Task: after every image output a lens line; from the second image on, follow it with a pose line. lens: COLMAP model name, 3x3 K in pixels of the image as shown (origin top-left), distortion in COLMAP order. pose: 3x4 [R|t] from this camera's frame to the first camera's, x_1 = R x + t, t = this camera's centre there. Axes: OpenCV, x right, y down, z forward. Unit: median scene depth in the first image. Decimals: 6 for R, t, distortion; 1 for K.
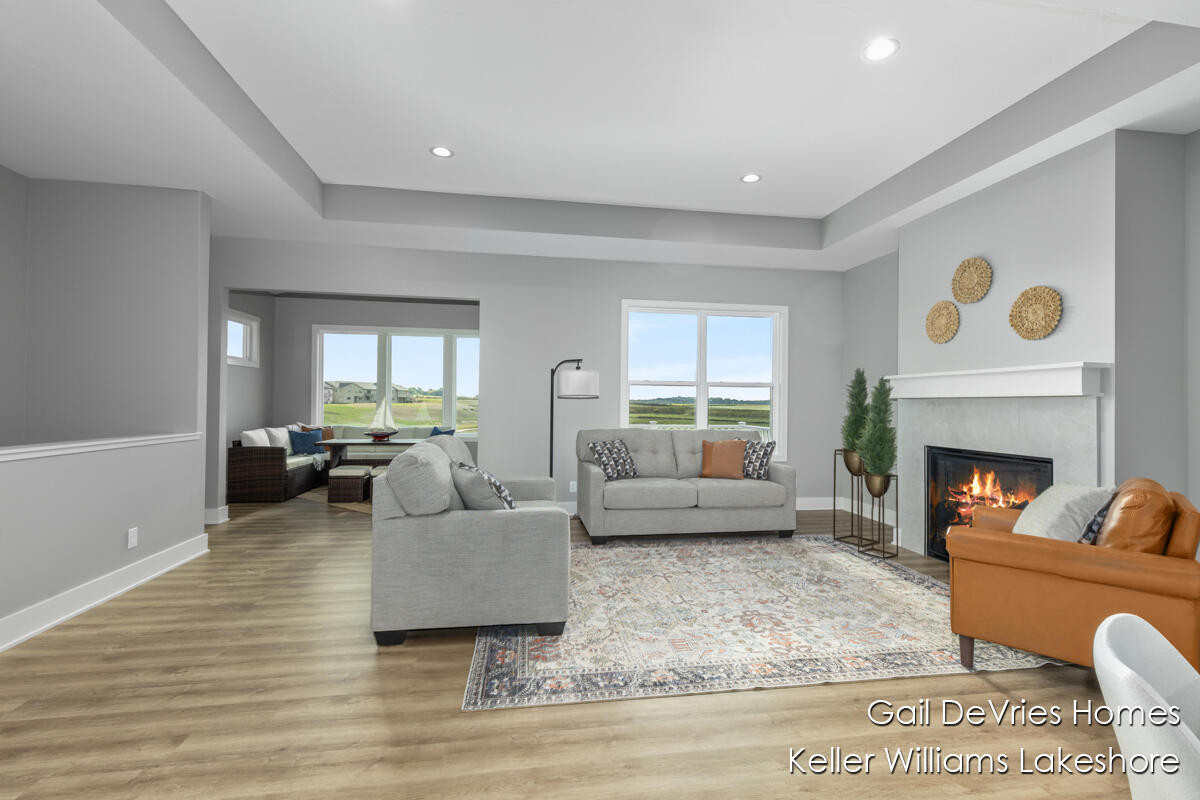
lens RADIAL K [[544.6, 0, 611.5], [0, 544.6, 404.2], [0, 0, 1]] dist [0.008180, -0.002200]
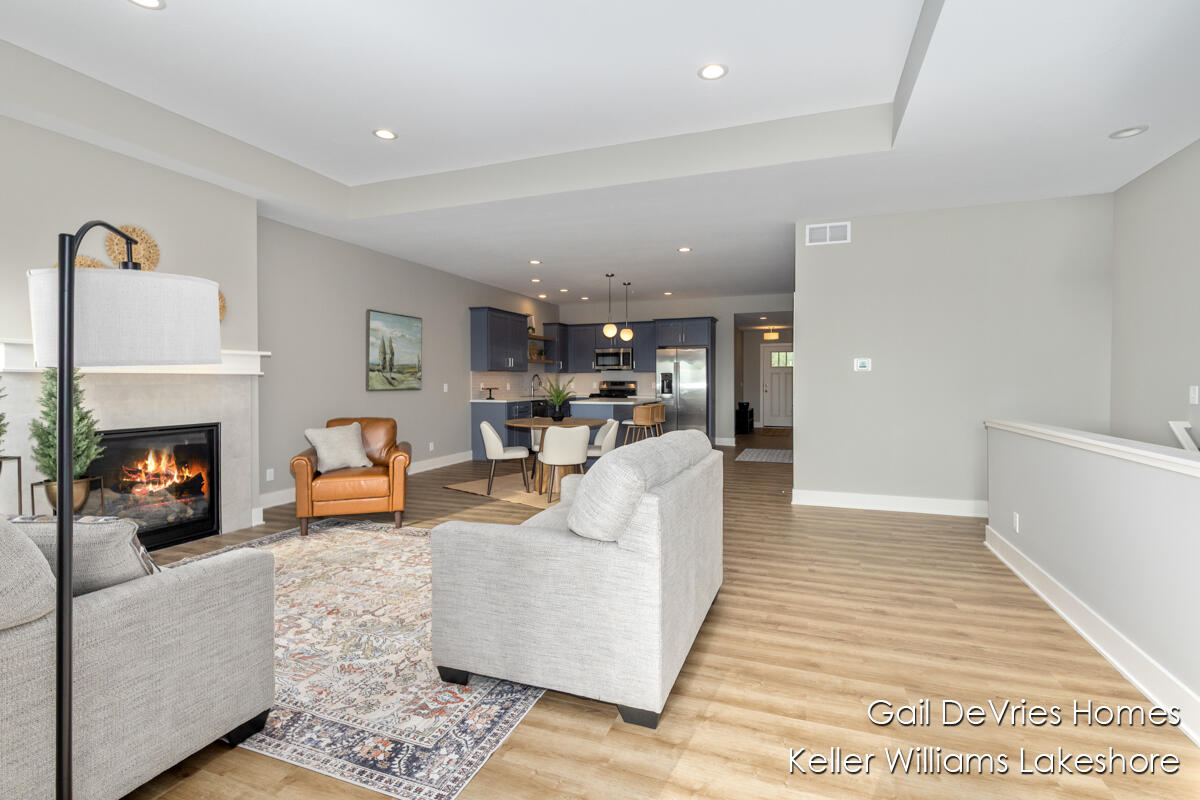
lens RADIAL K [[557.8, 0, 606.5], [0, 557.8, 379.2], [0, 0, 1]] dist [0.000142, -0.000134]
pose [[-0.863944, -0.012075, 0.503442, -0.612306], [-0.010994, 0.999926, 0.005117, -0.016143], [-0.503467, -0.001114, -0.864014, 1.614055]]
